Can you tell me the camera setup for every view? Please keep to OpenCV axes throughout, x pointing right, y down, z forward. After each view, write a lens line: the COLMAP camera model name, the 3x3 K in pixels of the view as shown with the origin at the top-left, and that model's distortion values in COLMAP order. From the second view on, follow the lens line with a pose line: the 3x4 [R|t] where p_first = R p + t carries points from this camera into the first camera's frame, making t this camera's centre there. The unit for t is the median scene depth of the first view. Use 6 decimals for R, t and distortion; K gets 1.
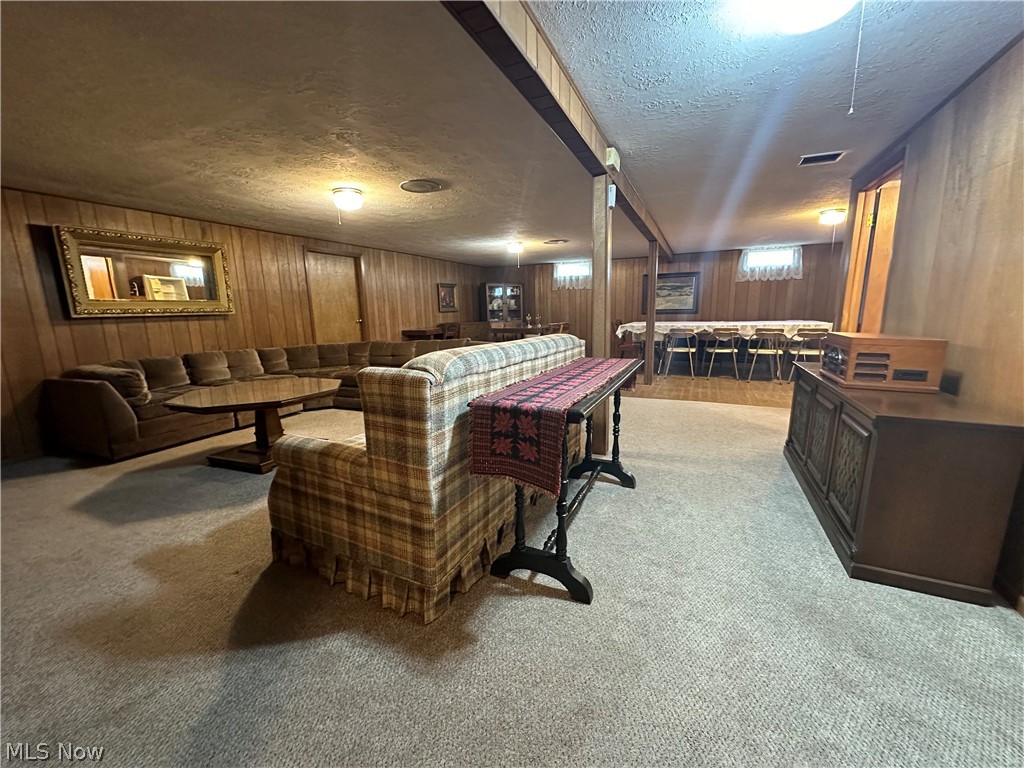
lens RADIAL K [[408.9, 0, 512.0], [0, 408.9, 384.0], [0, 0, 1]] dist [0.001937, -0.000086]
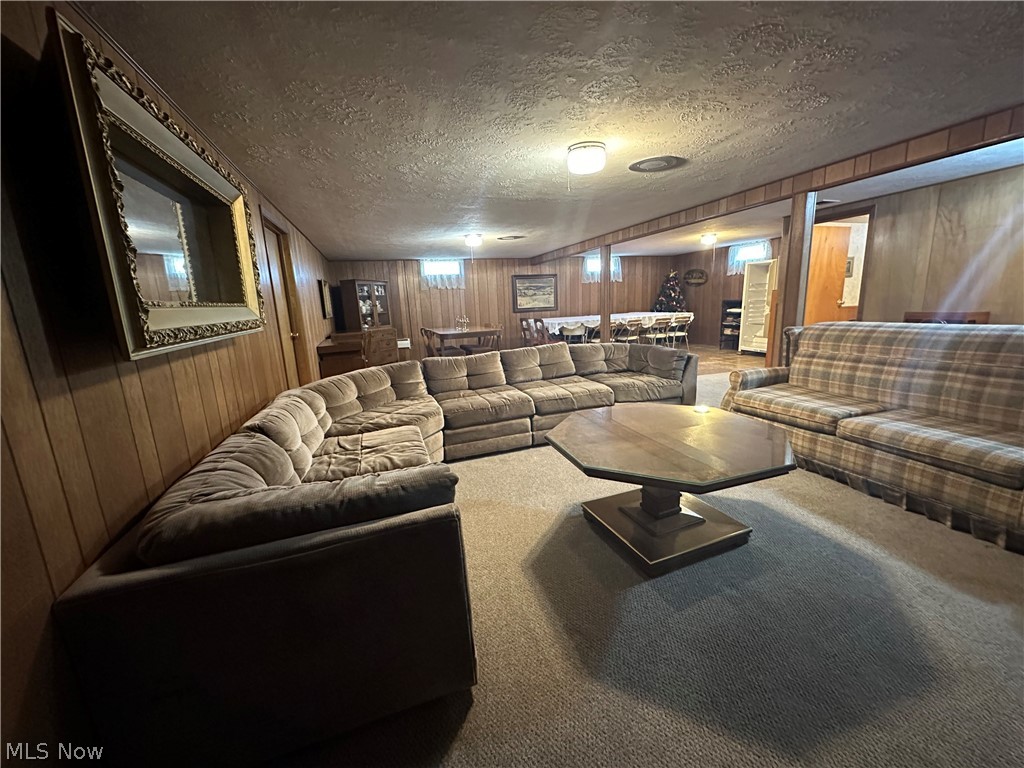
lens RADIAL K [[408.9, 0, 512.0], [0, 408.9, 384.0], [0, 0, 1]] dist [0.001937, -0.000086]
pose [[0.732004, -0.149238, 0.664755, -0.454074], [0.152327, 0.986864, 0.053814, -0.050450], [-0.664053, 0.061868, 0.745121, 0.248238]]
